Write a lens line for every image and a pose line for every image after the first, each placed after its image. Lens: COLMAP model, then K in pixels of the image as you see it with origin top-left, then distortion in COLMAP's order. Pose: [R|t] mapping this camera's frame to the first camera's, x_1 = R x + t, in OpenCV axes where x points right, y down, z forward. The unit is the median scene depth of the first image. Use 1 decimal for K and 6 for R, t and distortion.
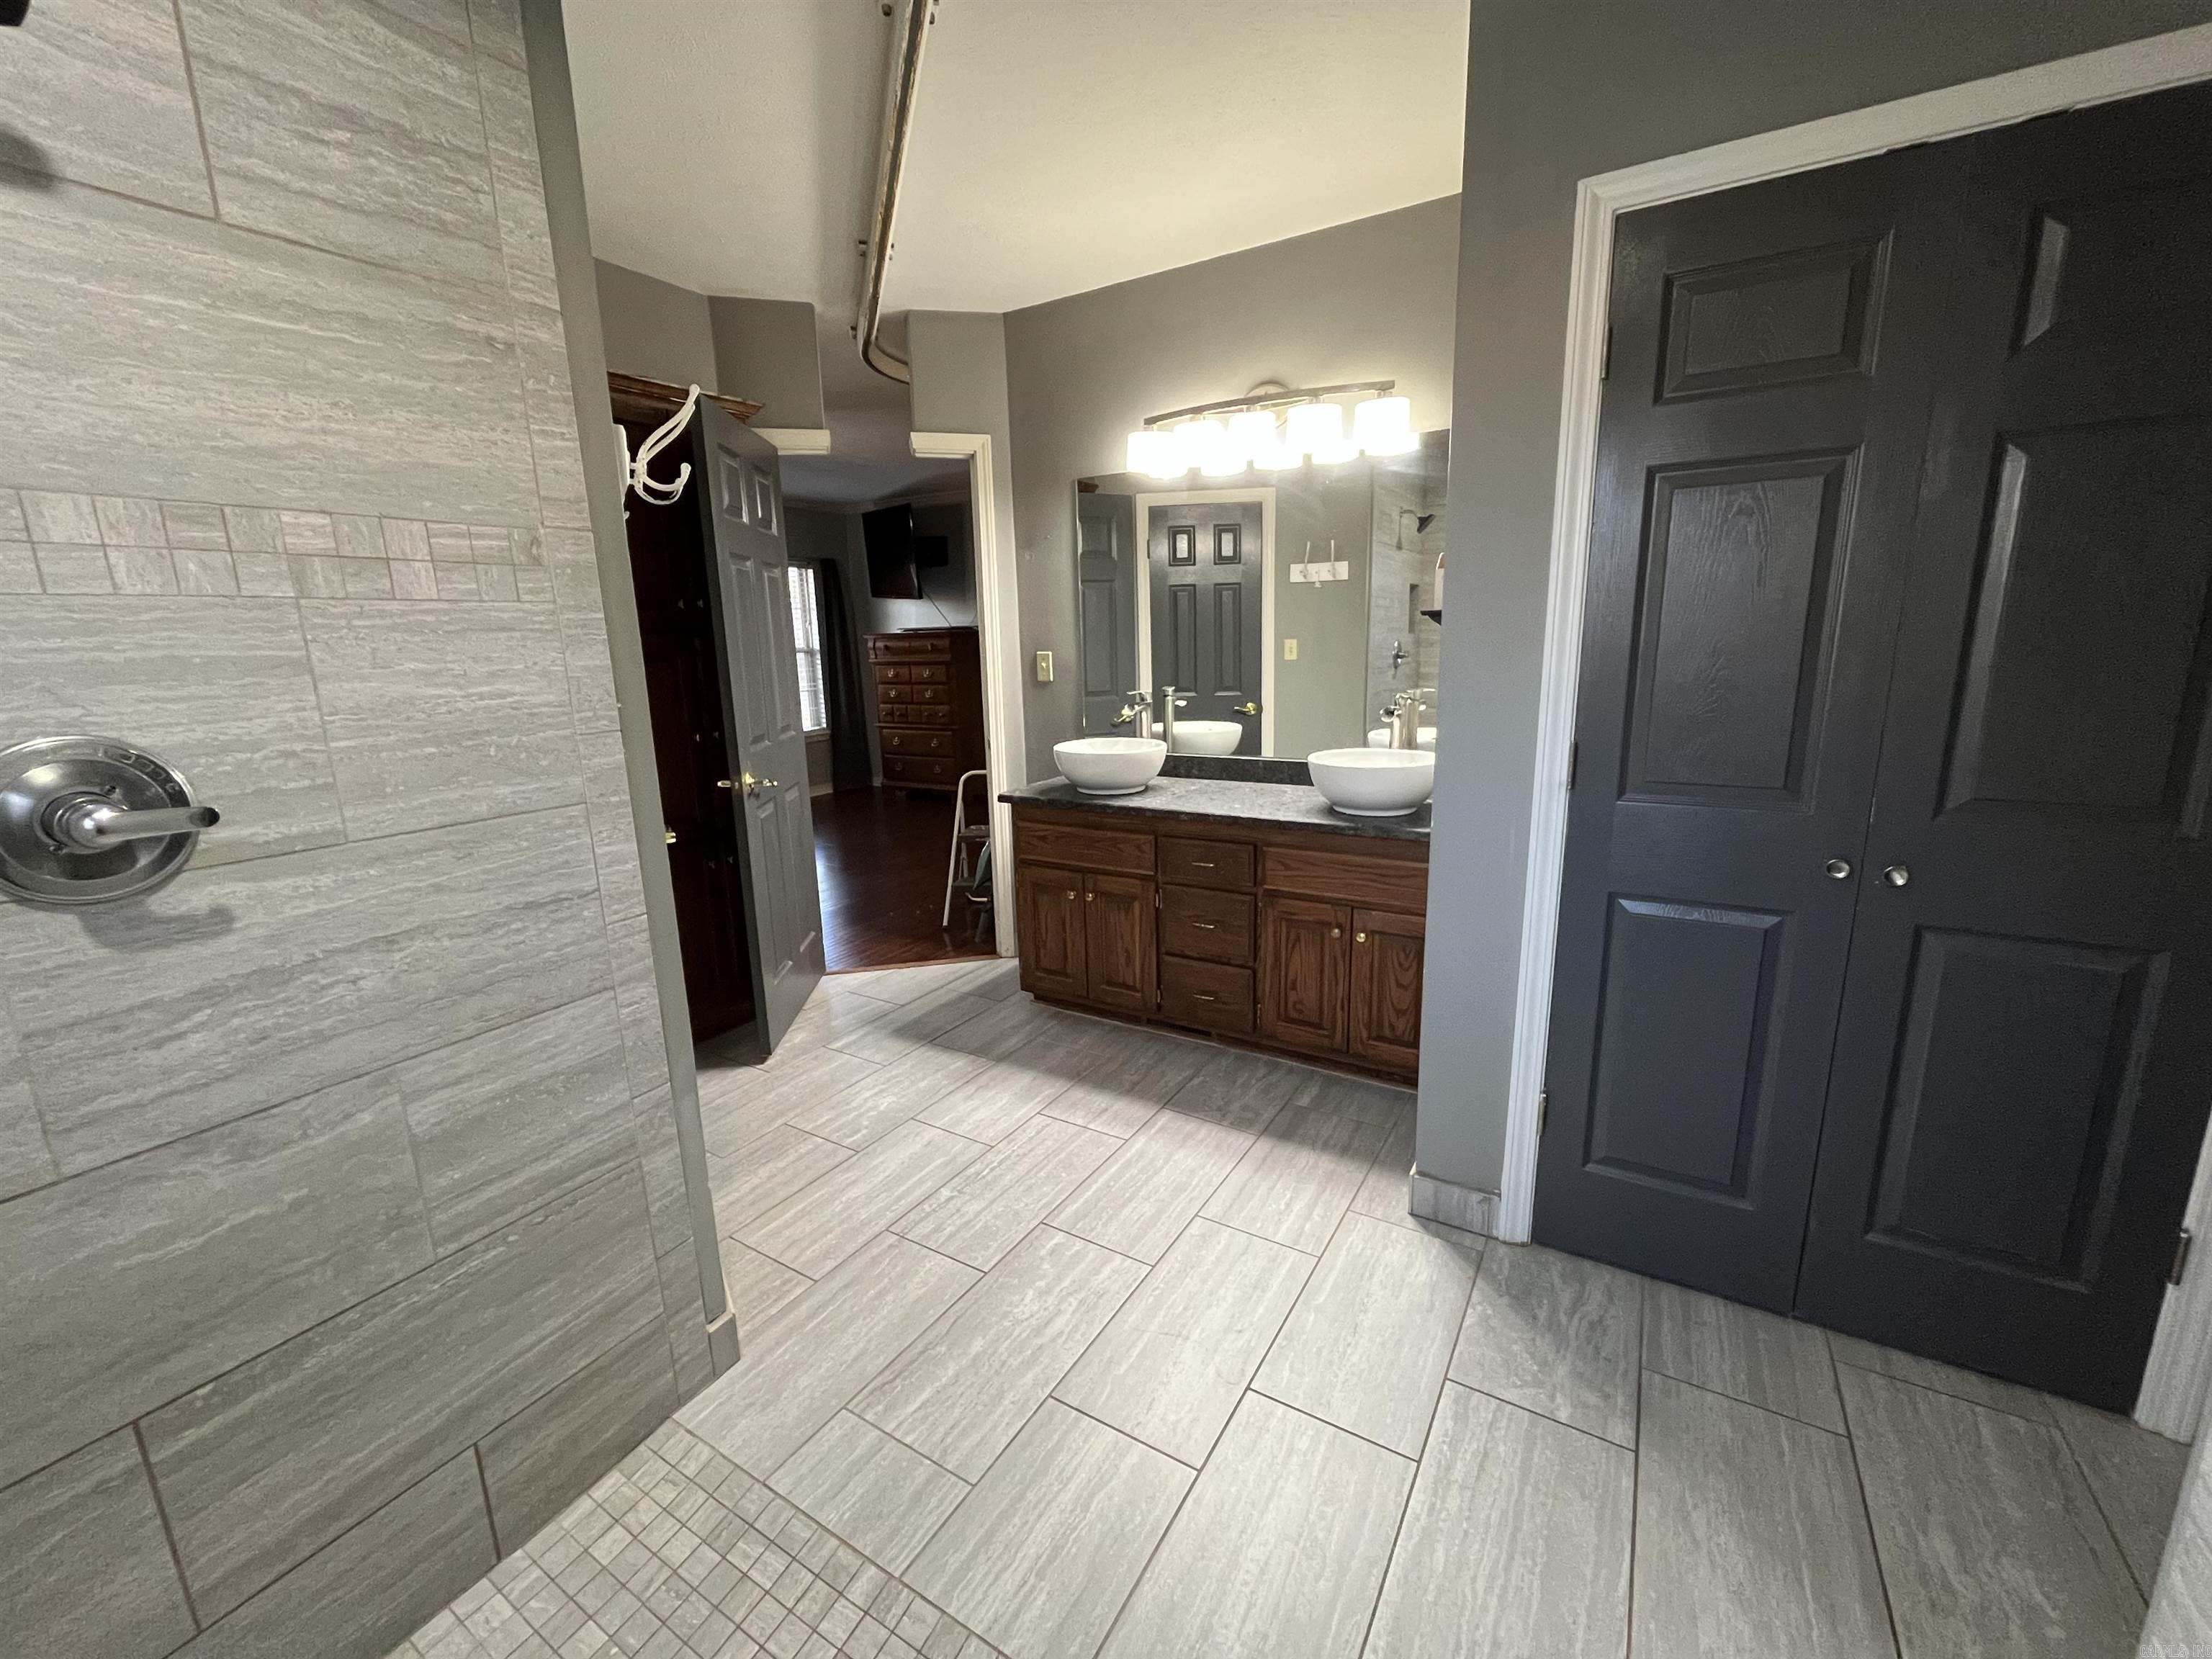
lens RADIAL K [[895.8, 0, 1107.8], [0, 895.8, 827.7], [0, 0, 1]] dist [-0.002433, -0.000022]
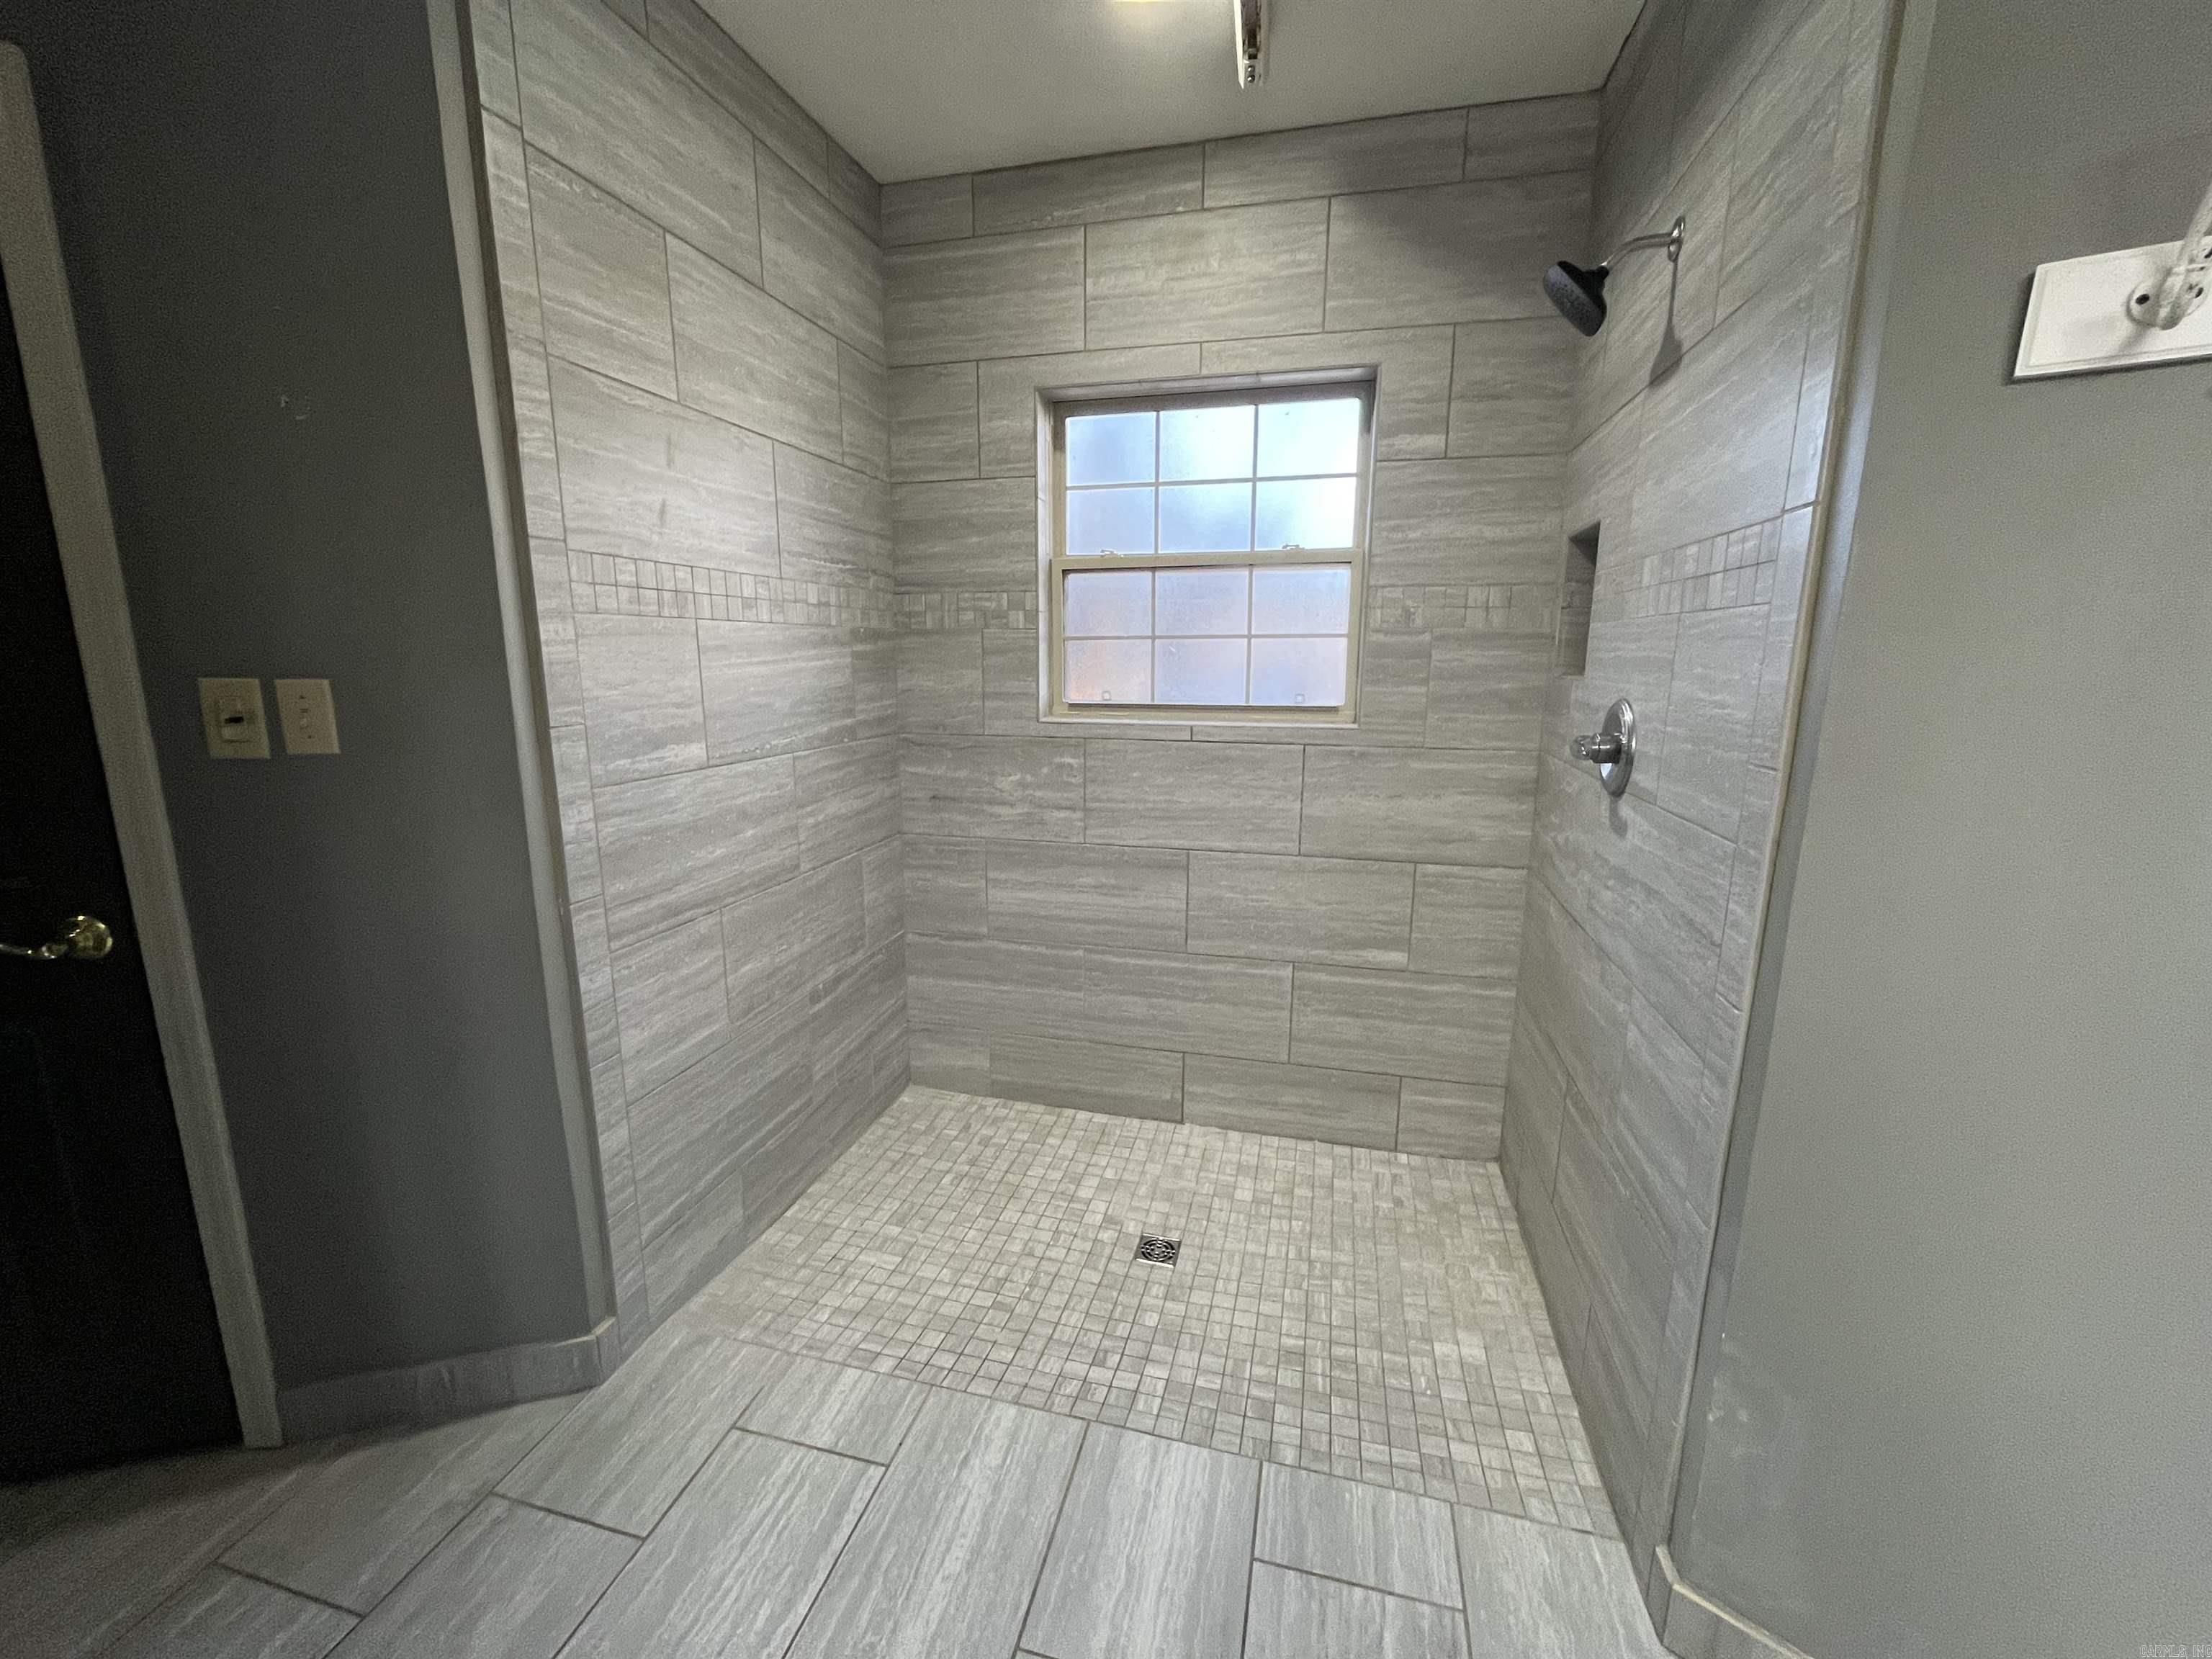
lens RADIAL K [[895.8, 0, 1104.1], [0, 895.8, 828.1], [0, 0, 1]] dist [-0.002433, -0.000022]
pose [[-0.956419, 0.080611, -0.280651, 0.230882], [-0.038259, 0.918258, 0.394131, -0.380845], [0.289481, 0.387691, -0.875155, 1.697908]]
